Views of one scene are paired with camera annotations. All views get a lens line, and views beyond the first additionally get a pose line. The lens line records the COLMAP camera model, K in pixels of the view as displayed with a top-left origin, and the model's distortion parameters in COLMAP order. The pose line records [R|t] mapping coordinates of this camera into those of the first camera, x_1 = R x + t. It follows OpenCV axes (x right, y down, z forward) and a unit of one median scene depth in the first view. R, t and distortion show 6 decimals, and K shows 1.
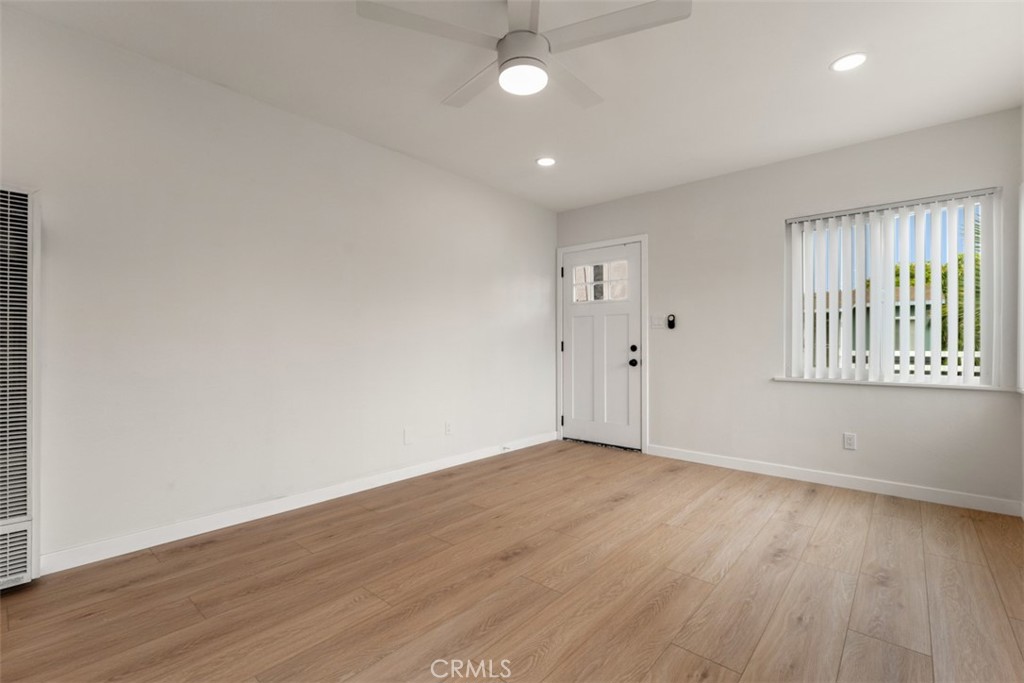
lens RADIAL K [[459.2, 0, 511.1], [0, 459.2, 343.7], [0, 0, 1]] dist [-0.001802, -0.000546]
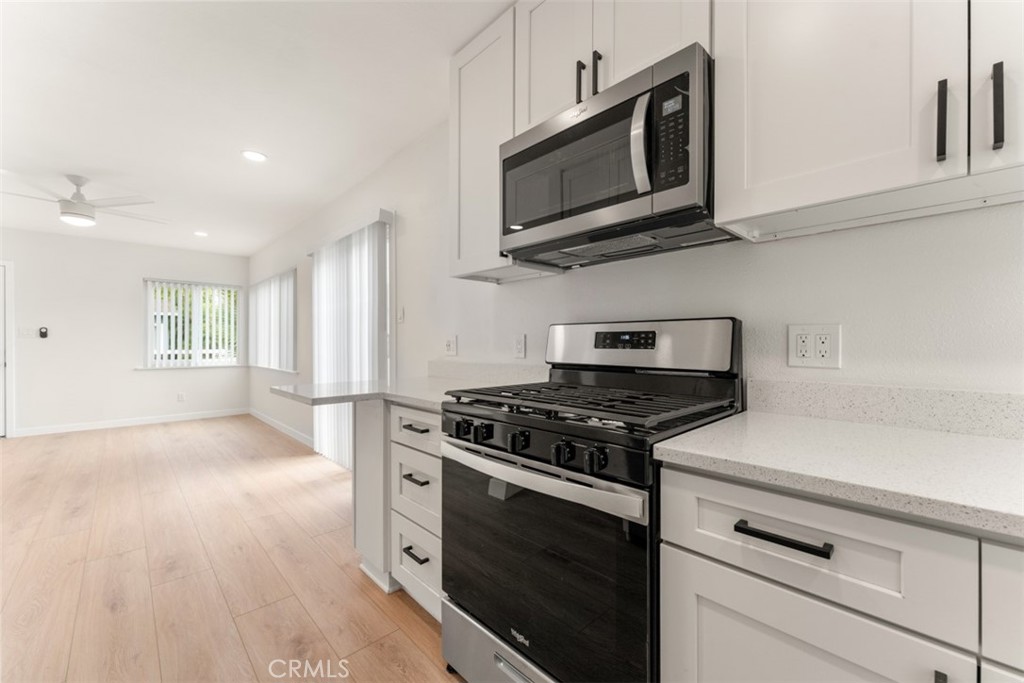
lens RADIAL K [[407.7, 0, 510.5], [0, 407.7, 342.0], [0, 0, 1]] dist [0.001918, 0.000066]
pose [[0.093147, 0.001556, 0.995651, -0.924306], [0.000616, 0.999998, -0.001620, -0.023236], [-0.995652, 0.000764, 0.093146, -0.609879]]
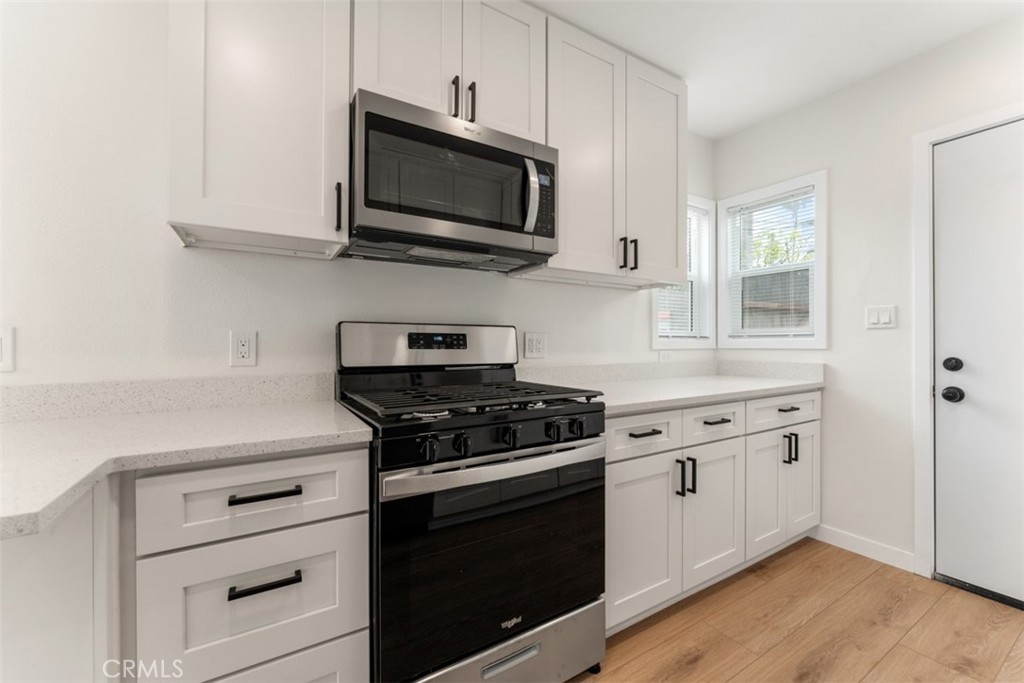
lens RADIAL K [[413.4, 0, 512.0], [0, 413.4, 341.5], [0, 0, 1]] dist [-0.003225, -0.000368]
pose [[-0.953682, 0.000787, 0.300815, -0.690625], [-0.000355, 0.999993, -0.003742, -0.023665], [-0.300816, -0.003676, -0.953675, -0.231884]]
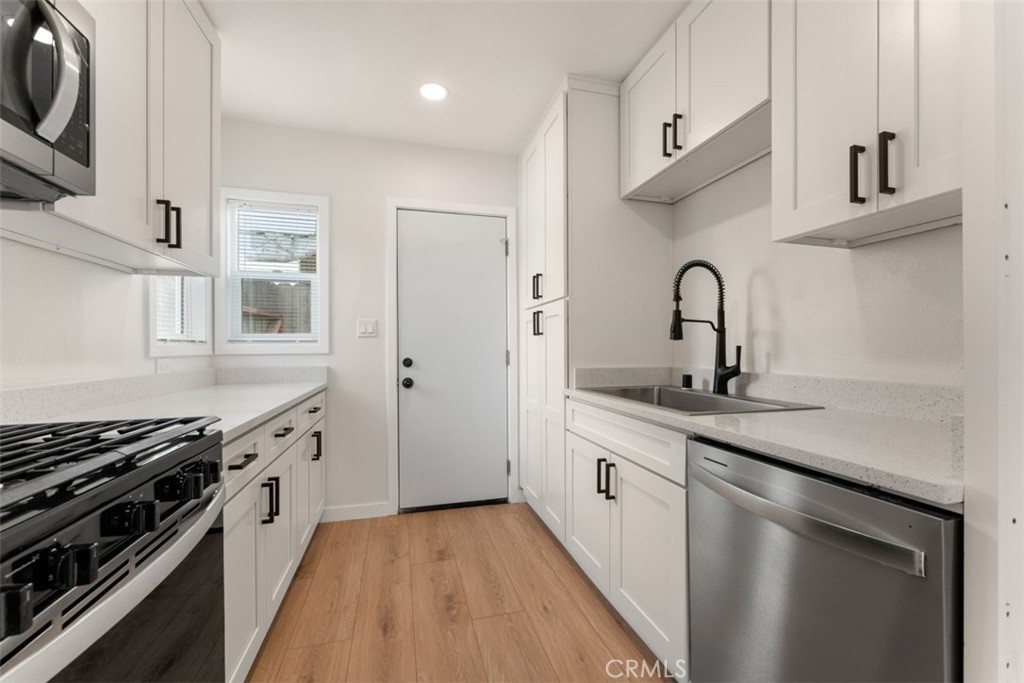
lens RADIAL K [[417.1, 0, 509.1], [0, 417.1, 348.6], [0, 0, 1]] dist [0.000573, -0.000065]
pose [[-0.558579, 0.001685, -0.829449, -0.510208], [0.002227, 0.999997, 0.000532, -0.023129], [0.829448, -0.001550, -0.558582, -0.315030]]
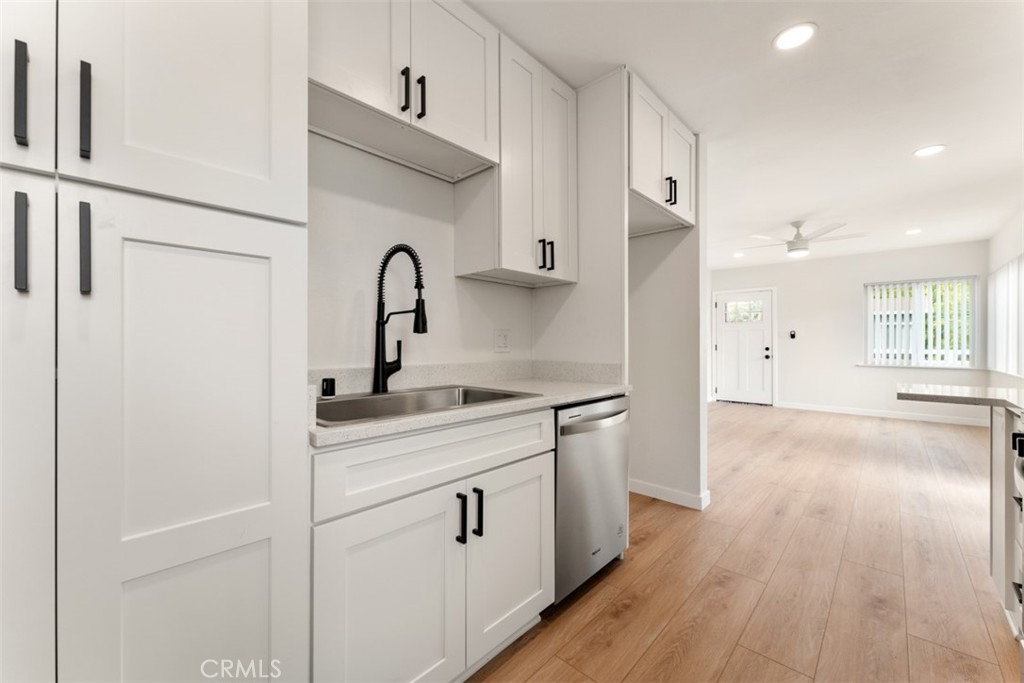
lens RADIAL K [[407.7, 0, 510.5], [0, 407.7, 342.0], [0, 0, 1]] dist [0.001918, 0.000066]
pose [[0.999494, 0.000362, -0.031819, -0.953497], [-0.000363, 1.000000, 0.000001, -0.023889], [0.031819, 0.000011, 0.999494, -0.881849]]
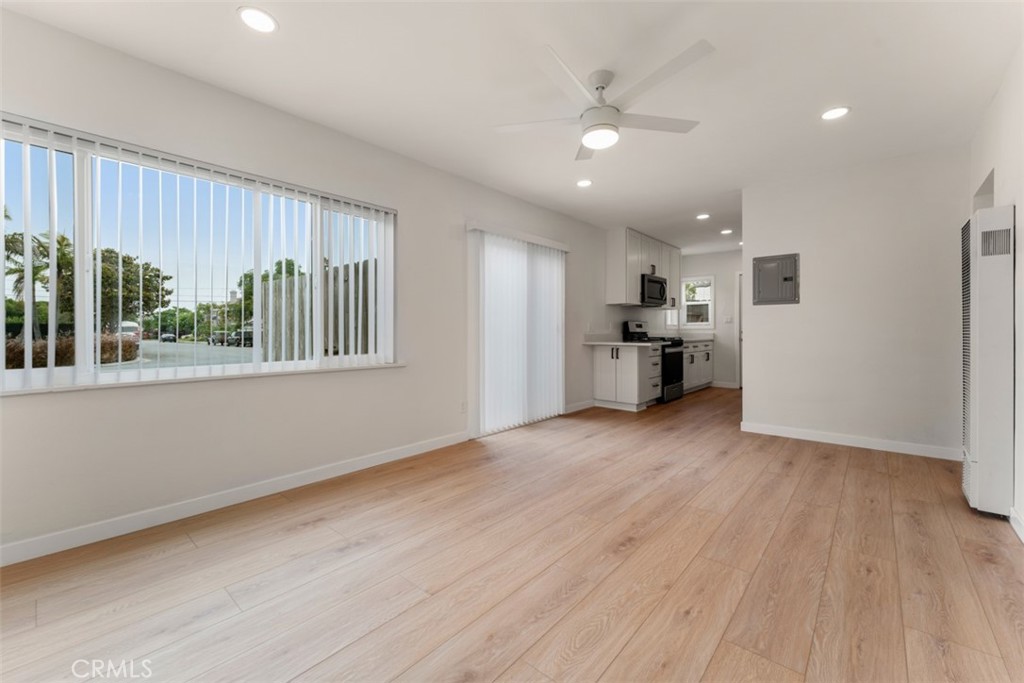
lens RADIAL K [[414.6, 0, 509.4], [0, 414.6, 339.1], [0, 0, 1]] dist [0.001263, -0.000041]
pose [[-0.999989, 0.002145, 0.004120, 0.173728], [0.002211, 0.999869, 0.016011, 0.004228], [-0.004085, 0.016020, -0.999863, 1.320849]]
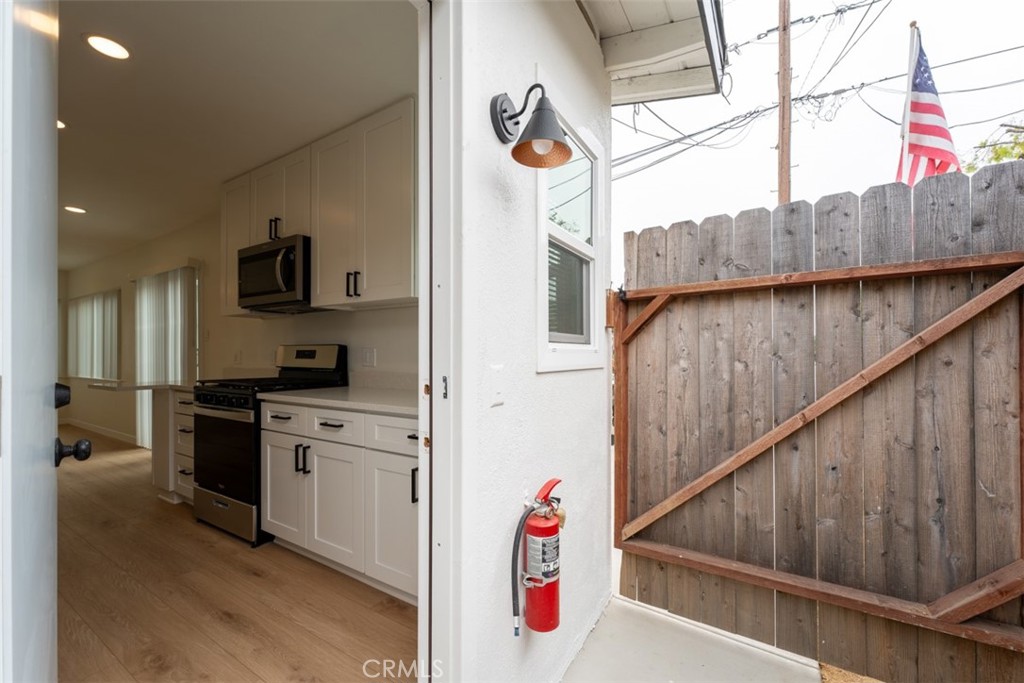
lens RADIAL K [[415.9, 0, 510.2], [0, 415.9, 354.2], [0, 0, 1]] dist [0.001730, 0.000059]
pose [[-0.154147, -0.000298, 0.988048, -1.452571], [0.000173, 1.000000, 0.000329, -0.026982], [-0.988048, 0.000221, -0.154147, -1.009751]]
